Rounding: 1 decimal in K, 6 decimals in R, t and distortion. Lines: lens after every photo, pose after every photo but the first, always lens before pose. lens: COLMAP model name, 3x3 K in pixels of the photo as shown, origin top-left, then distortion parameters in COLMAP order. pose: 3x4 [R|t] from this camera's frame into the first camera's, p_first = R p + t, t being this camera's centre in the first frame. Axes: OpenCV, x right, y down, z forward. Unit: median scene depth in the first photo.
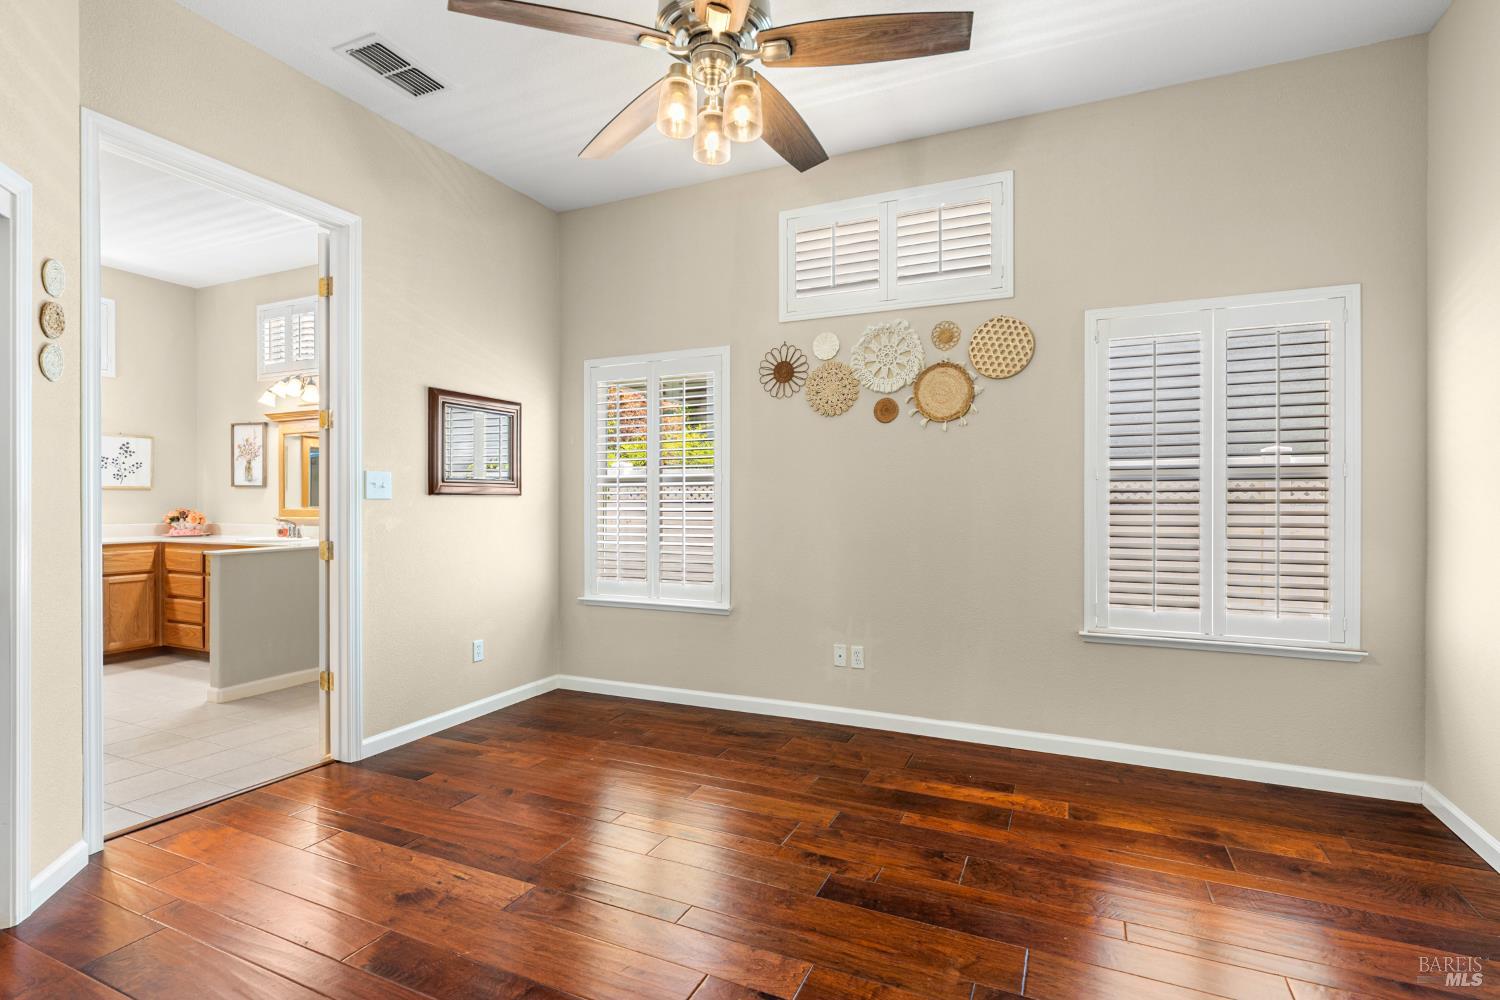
lens RADIAL K [[717.8, 0, 745.8], [0, 717.8, 506.3], [0, 0, 1]] dist [-0.001914, -0.000723]
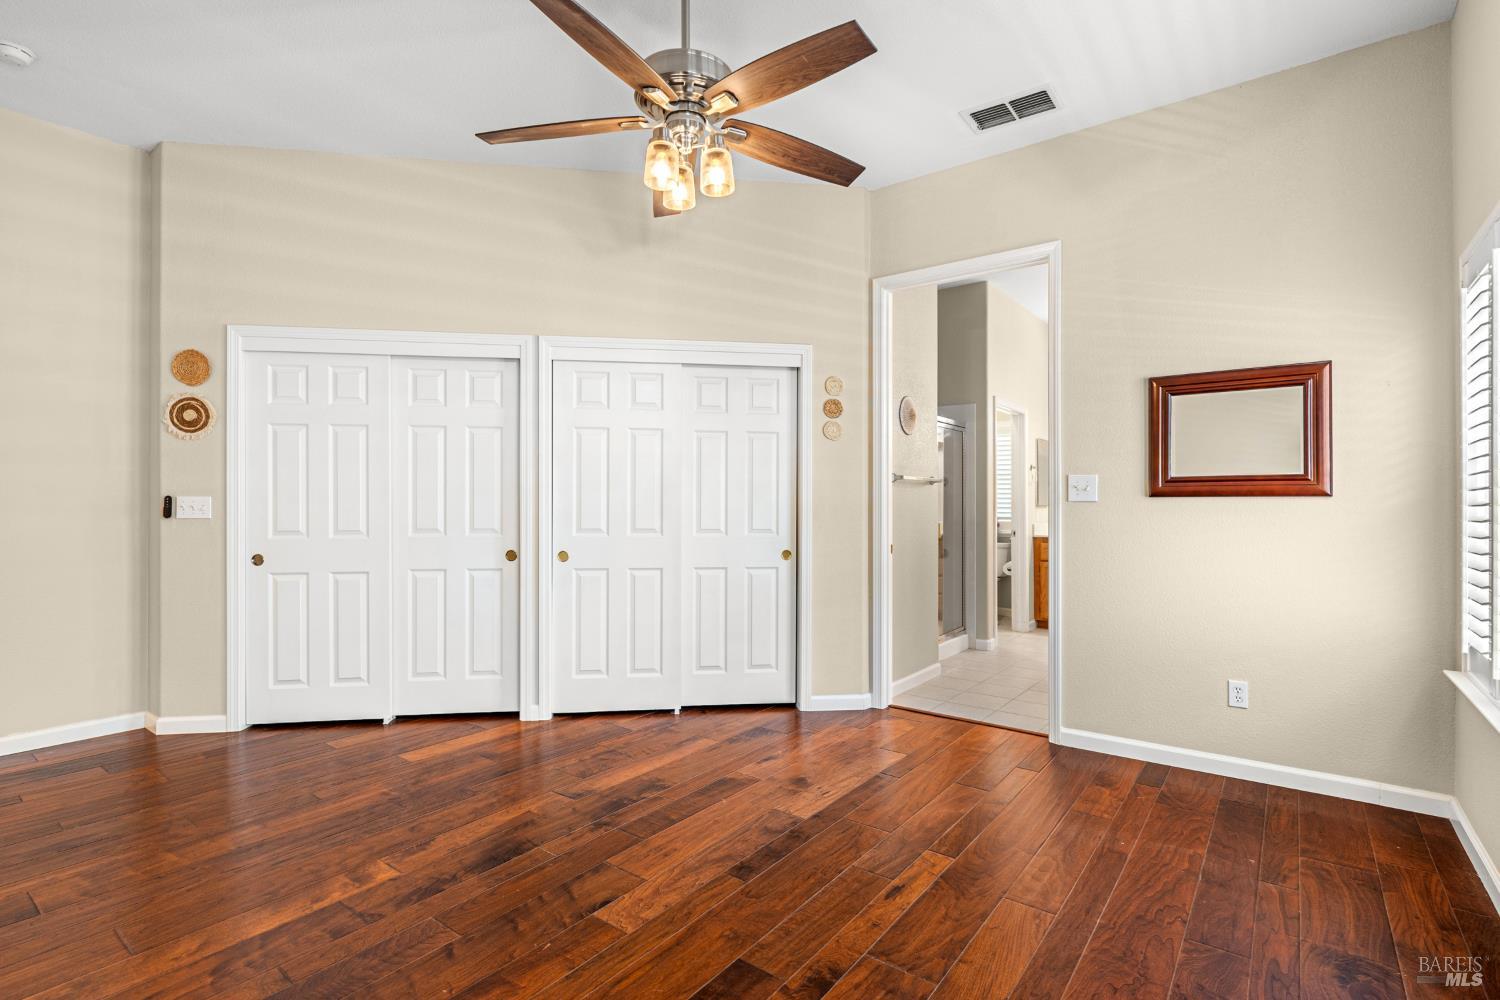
lens RADIAL K [[717.8, 0, 749.6], [0, 717.8, 501.7], [0, 0, 1]] dist [-0.001914, -0.000723]
pose [[-0.216464, -0.004486, -0.976280, 0.568127], [-0.008272, 0.999962, -0.002761, -0.003105], [0.976256, 0.007478, -0.216493, 0.721544]]
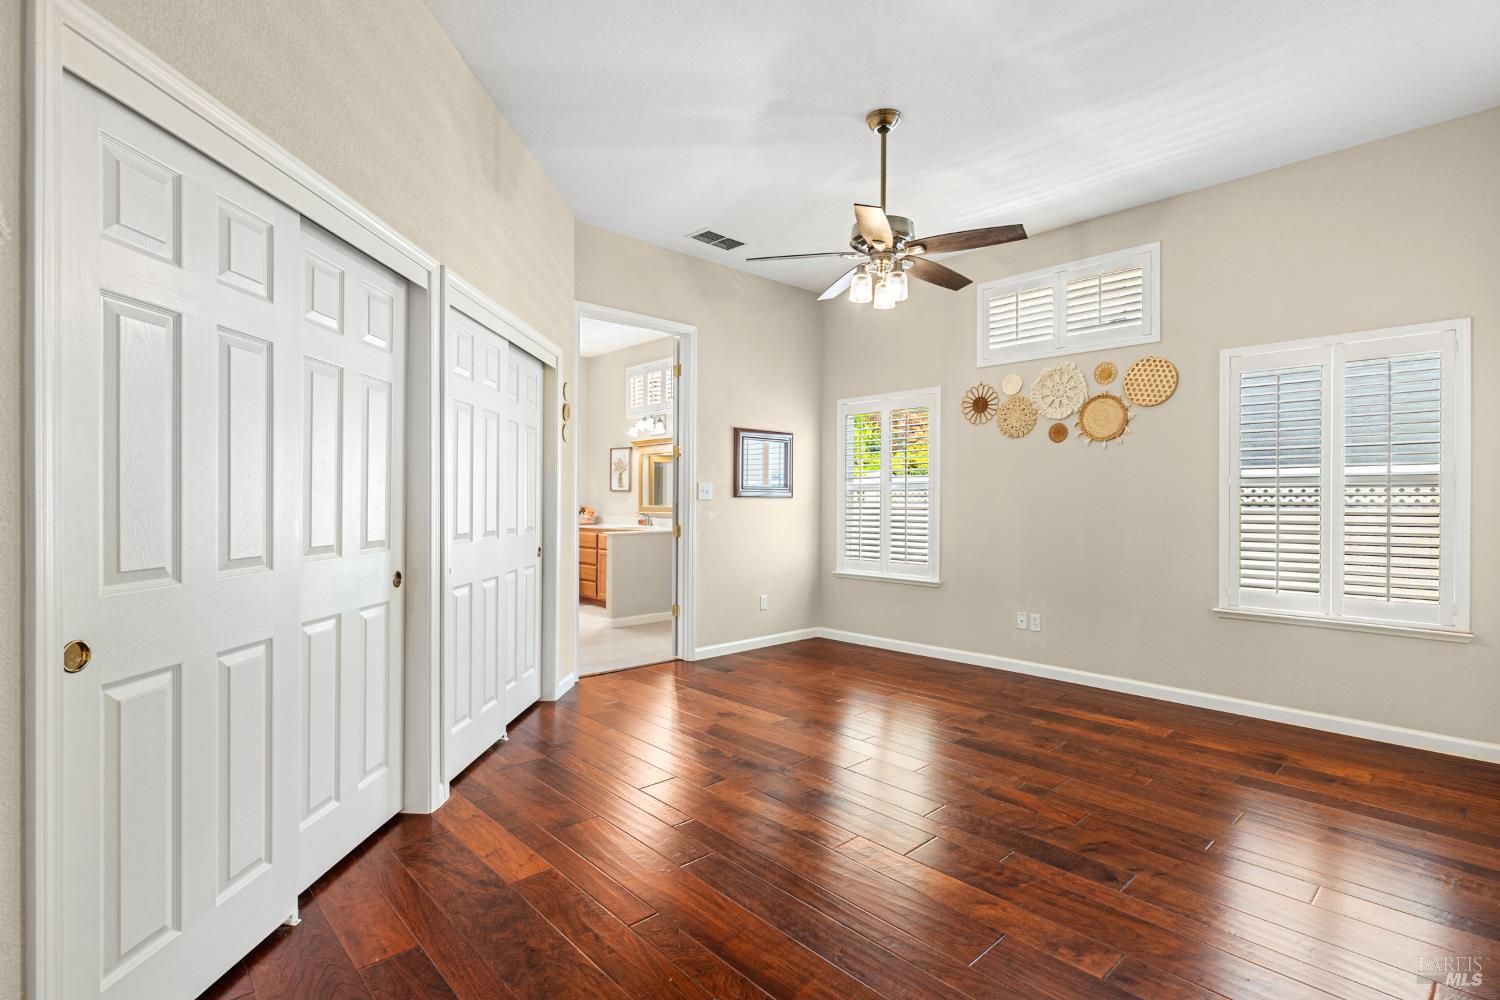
lens RADIAL K [[717.8, 0, 744.9], [0, 717.8, 500.9], [0, 0, 1]] dist [-0.001914, -0.000723]
pose [[0.922854, 0.003402, -0.385134, 0.177695], [-0.006543, 0.999955, -0.006845, 0.002004], [0.385094, 0.008837, 0.922835, -0.423017]]
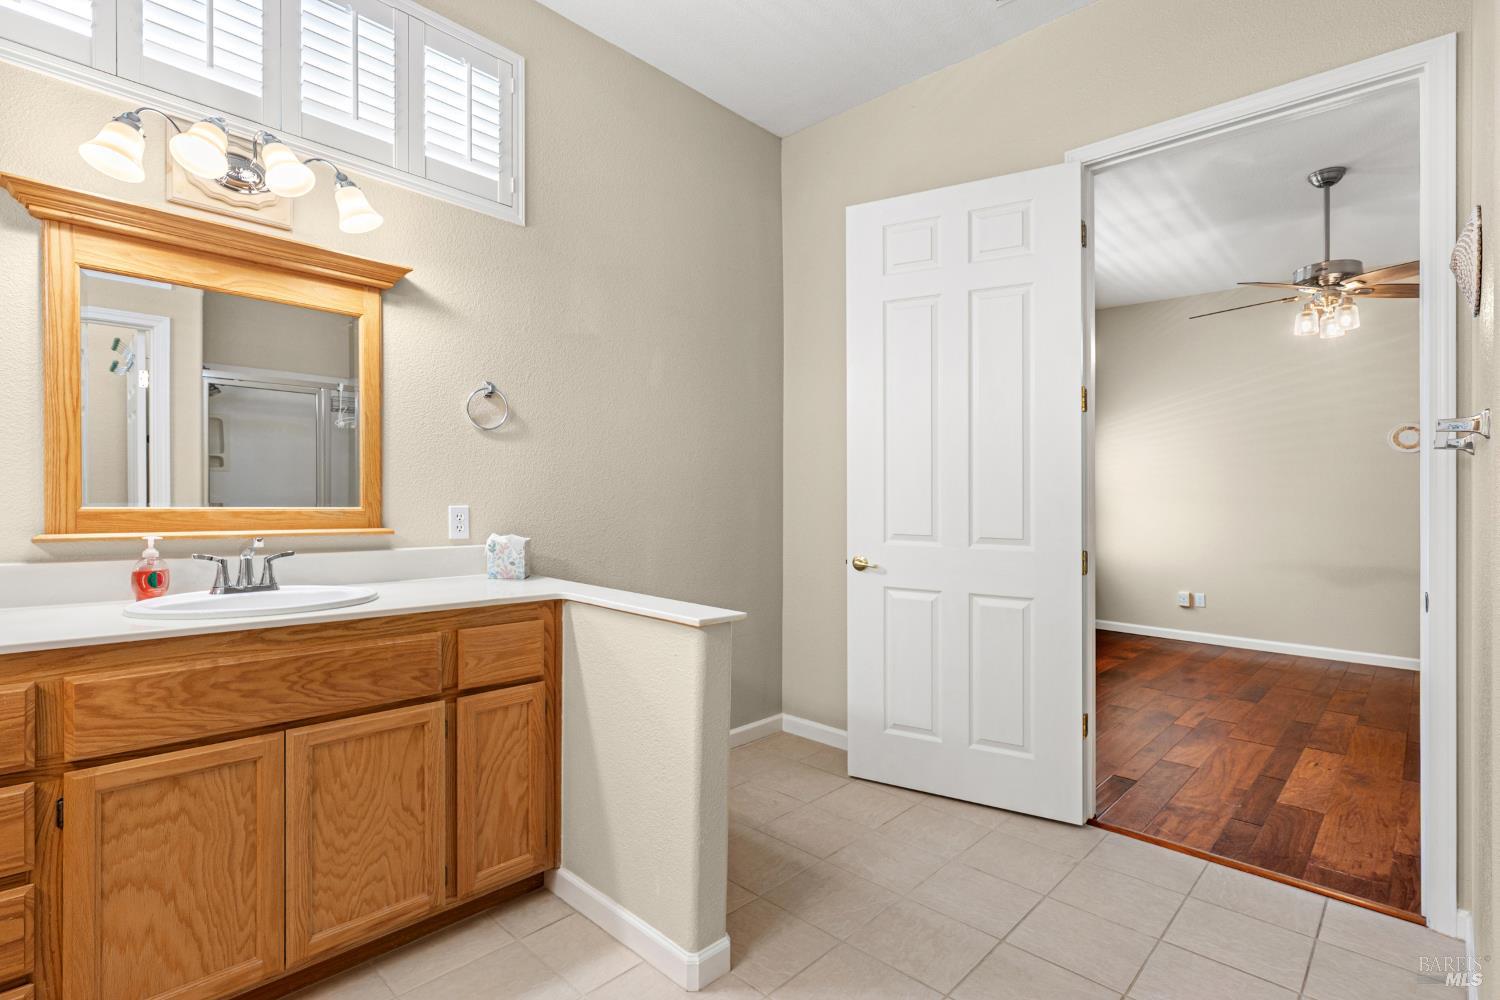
lens RADIAL K [[678.2, 0, 747.8], [0, 678.2, 488.8], [0, 0, 1]] dist [-0.001404, 0.000096]
pose [[0.348699, 0.019790, 0.937026, -1.319348], [-0.007059, 0.999804, -0.018489, -0.003423], [-0.937208, -0.000168, 0.348770, 1.008260]]
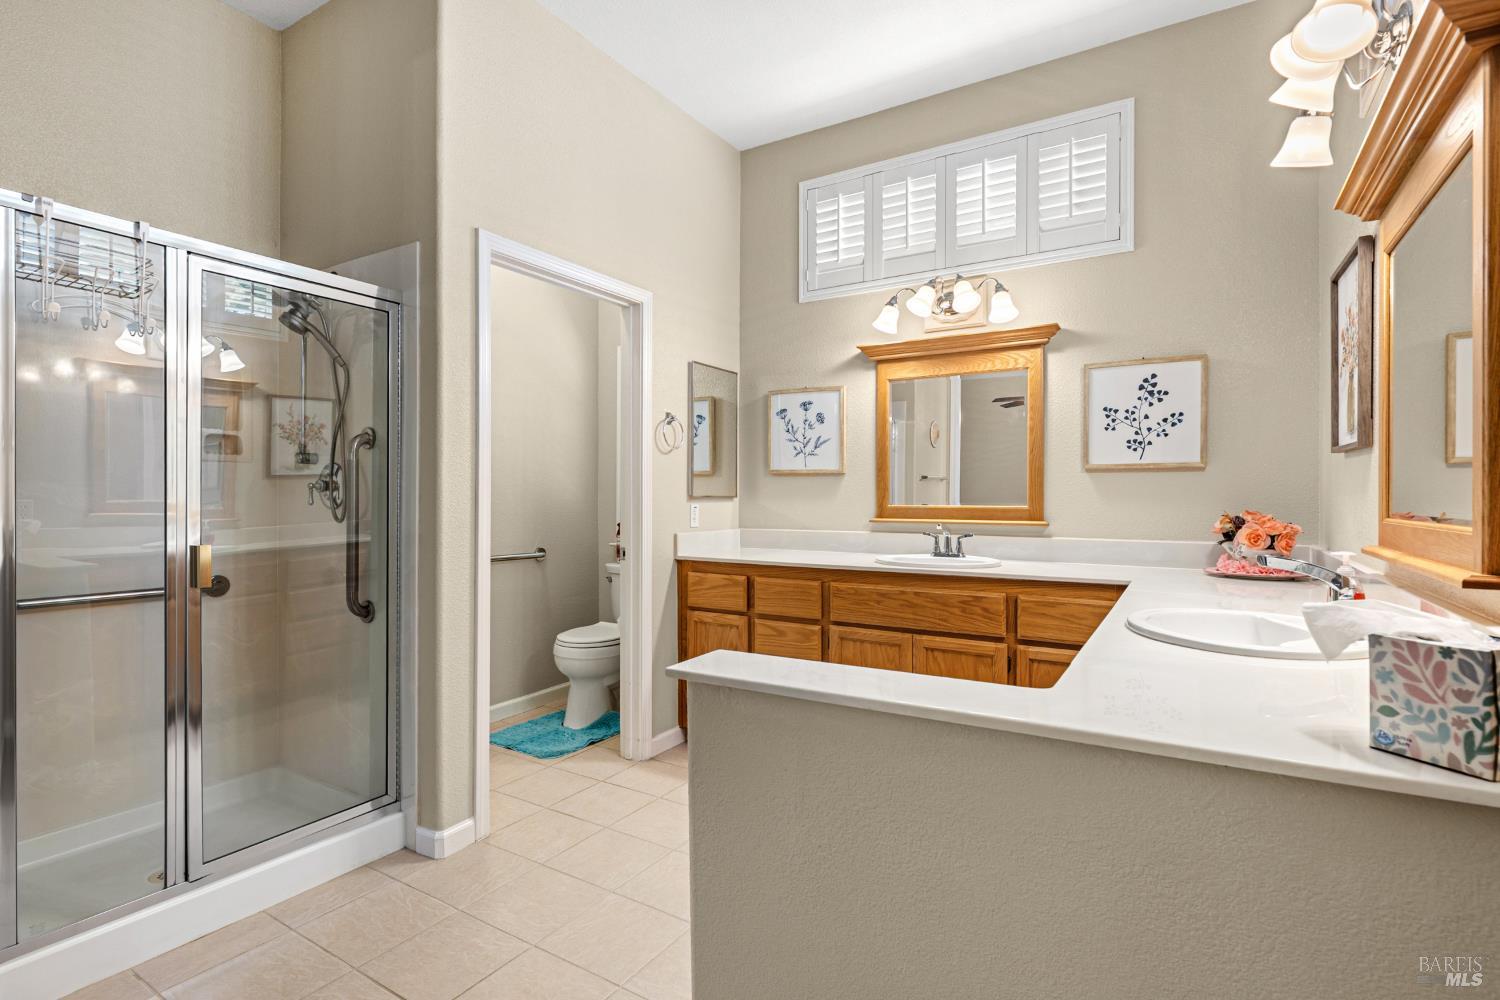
lens RADIAL K [[717.8, 0, 743.2], [0, 717.8, 497.2], [0, 0, 1]] dist [-0.001914, -0.000723]
pose [[-0.134152, 0.004756, -0.990949, -0.536810], [-0.008546, 0.999946, 0.005957, -0.008579], [0.990924, 0.009267, -0.134104, 1.257854]]
